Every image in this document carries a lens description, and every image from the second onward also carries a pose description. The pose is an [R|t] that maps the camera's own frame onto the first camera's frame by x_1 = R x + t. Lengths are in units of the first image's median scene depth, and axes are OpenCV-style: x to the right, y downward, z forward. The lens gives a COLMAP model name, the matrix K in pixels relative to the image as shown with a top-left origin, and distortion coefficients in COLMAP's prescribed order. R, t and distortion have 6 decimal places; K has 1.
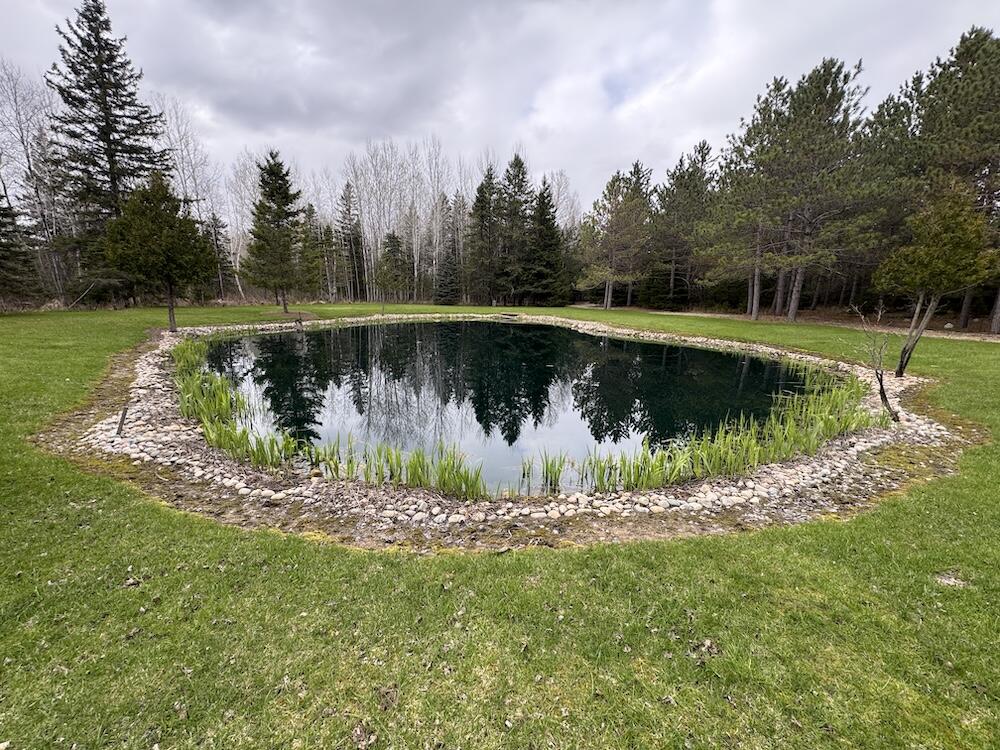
lens RADIAL K [[404.9, 0, 504.0], [0, 404.9, 374.3], [0, 0, 1]] dist [0.012105, 0.000304]
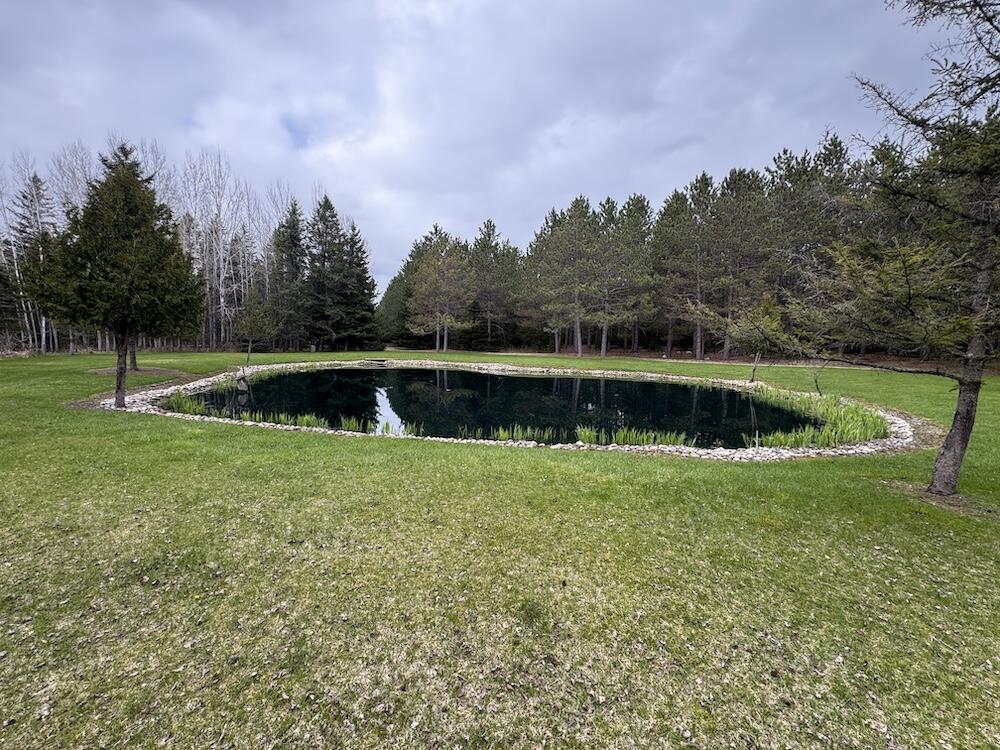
lens RADIAL K [[404.9, 0, 501.0], [0, 404.9, 374.9], [0, 0, 1]] dist [0.012105, 0.000304]
pose [[0.772993, -0.064298, 0.631148, -0.279648], [0.126200, 0.990553, -0.053651, -0.016898], [-0.621736, 0.121122, 0.773805, 0.048443]]
